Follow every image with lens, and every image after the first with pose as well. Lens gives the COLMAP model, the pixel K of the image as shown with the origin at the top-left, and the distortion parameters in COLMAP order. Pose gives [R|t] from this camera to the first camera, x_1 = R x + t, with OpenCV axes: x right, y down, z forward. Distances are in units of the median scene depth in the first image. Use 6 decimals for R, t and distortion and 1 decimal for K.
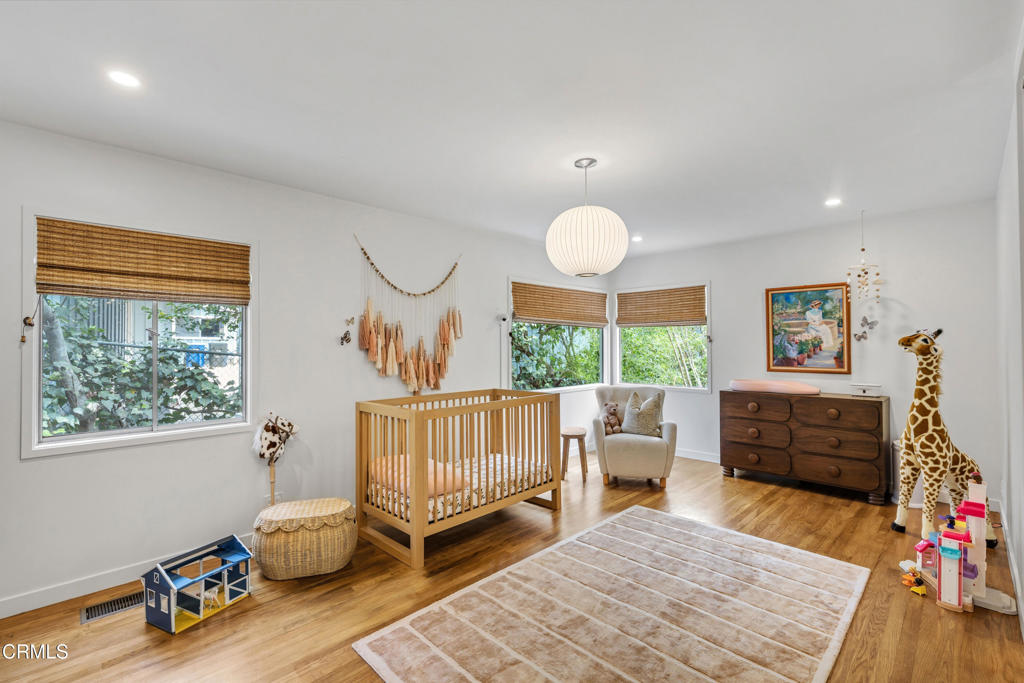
lens RADIAL K [[457.1, 0, 512.2], [0, 457.1, 340.9], [0, 0, 1]] dist [-0.002216, 0.000777]
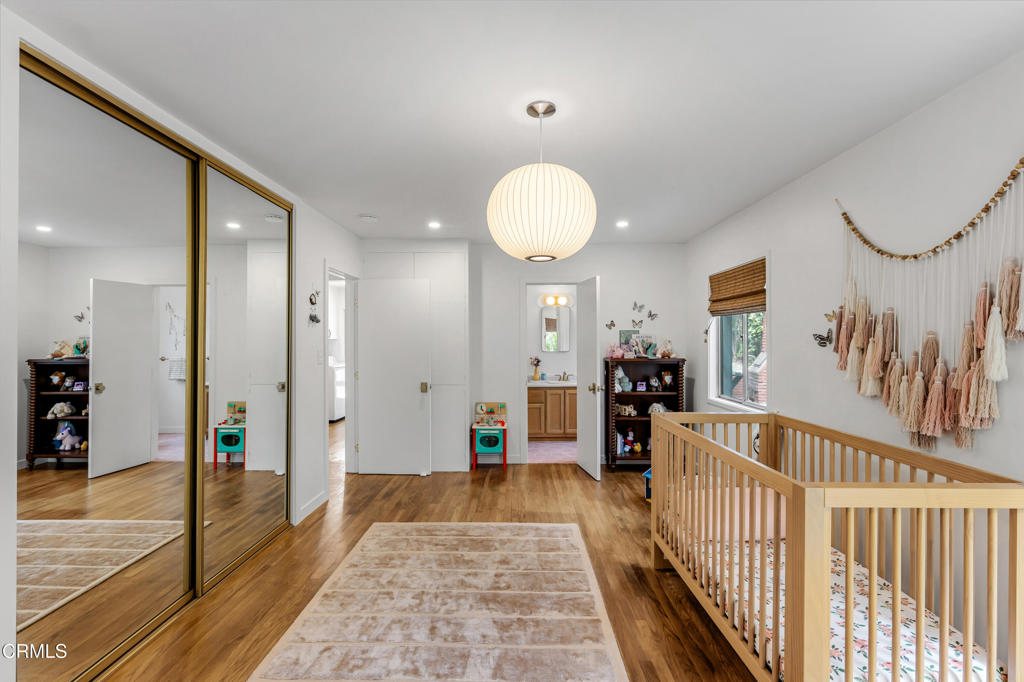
lens RADIAL K [[441.3, 0, 511.4], [0, 441.3, 340.2], [0, 0, 1]] dist [-0.000797, 0.000051]
pose [[-0.713659, 0.004015, -0.700482, 0.557086], [0.006670, 0.999977, -0.001064, -0.004456], [0.700462, -0.005432, -0.713669, 1.167456]]
